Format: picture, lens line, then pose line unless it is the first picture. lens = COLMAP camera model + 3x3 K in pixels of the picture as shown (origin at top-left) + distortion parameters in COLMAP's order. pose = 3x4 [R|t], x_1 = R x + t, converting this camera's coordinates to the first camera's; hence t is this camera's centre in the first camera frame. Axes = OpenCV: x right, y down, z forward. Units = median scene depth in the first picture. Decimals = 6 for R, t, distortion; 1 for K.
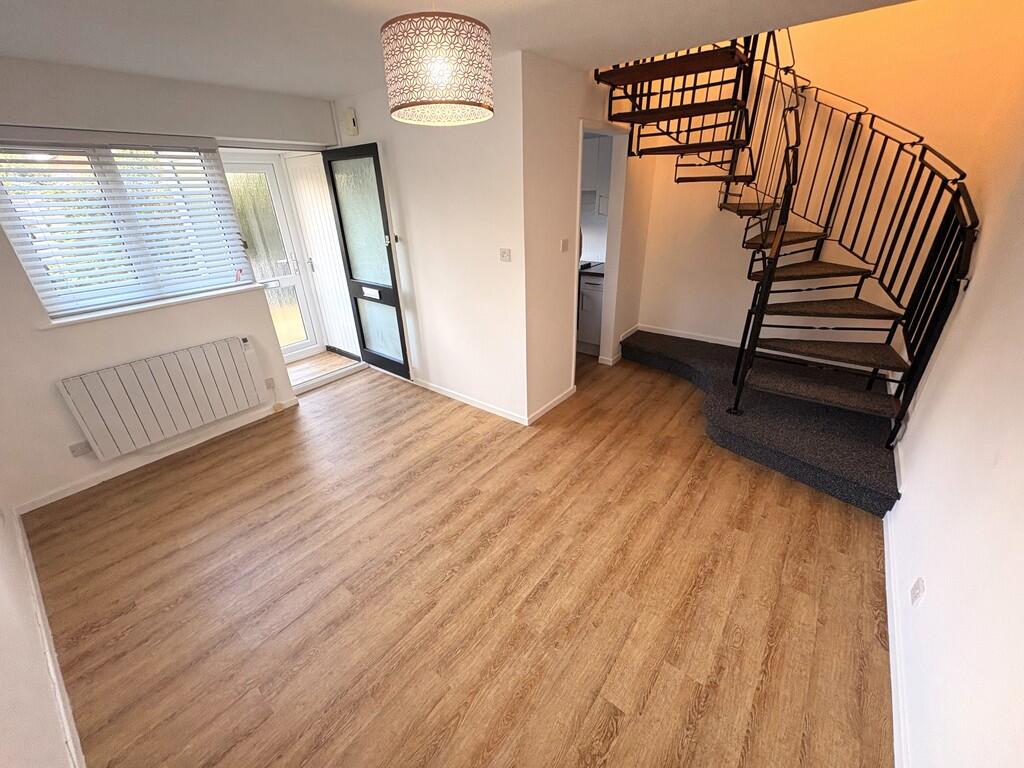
lens RADIAL K [[411.5, 0, 511.3], [0, 411.5, 384.1], [0, 0, 1]] dist [-0.003139, 0.000112]
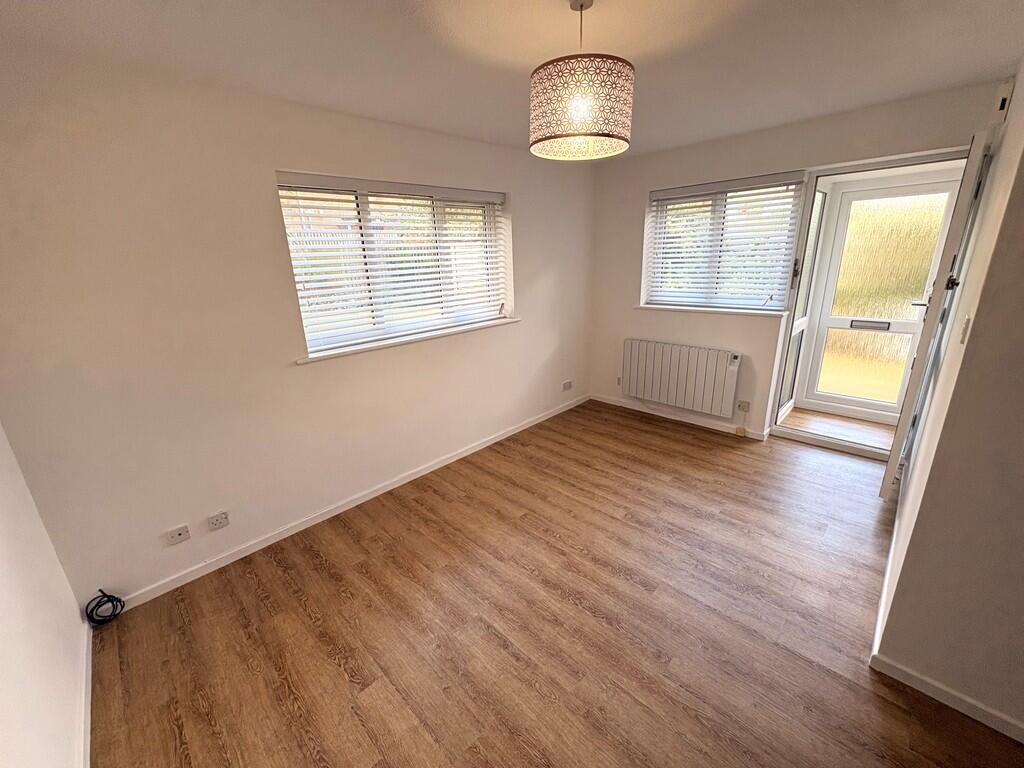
lens RADIAL K [[411.5, 0, 511.3], [0, 411.5, 384.6], [0, 0, 1]] dist [-0.003139, 0.000112]
pose [[-0.121454, 0.328715, -0.936587, 0.622553], [-0.387053, 0.853195, 0.349639, -0.269433], [0.914023, 0.404974, 0.023606, 0.646272]]
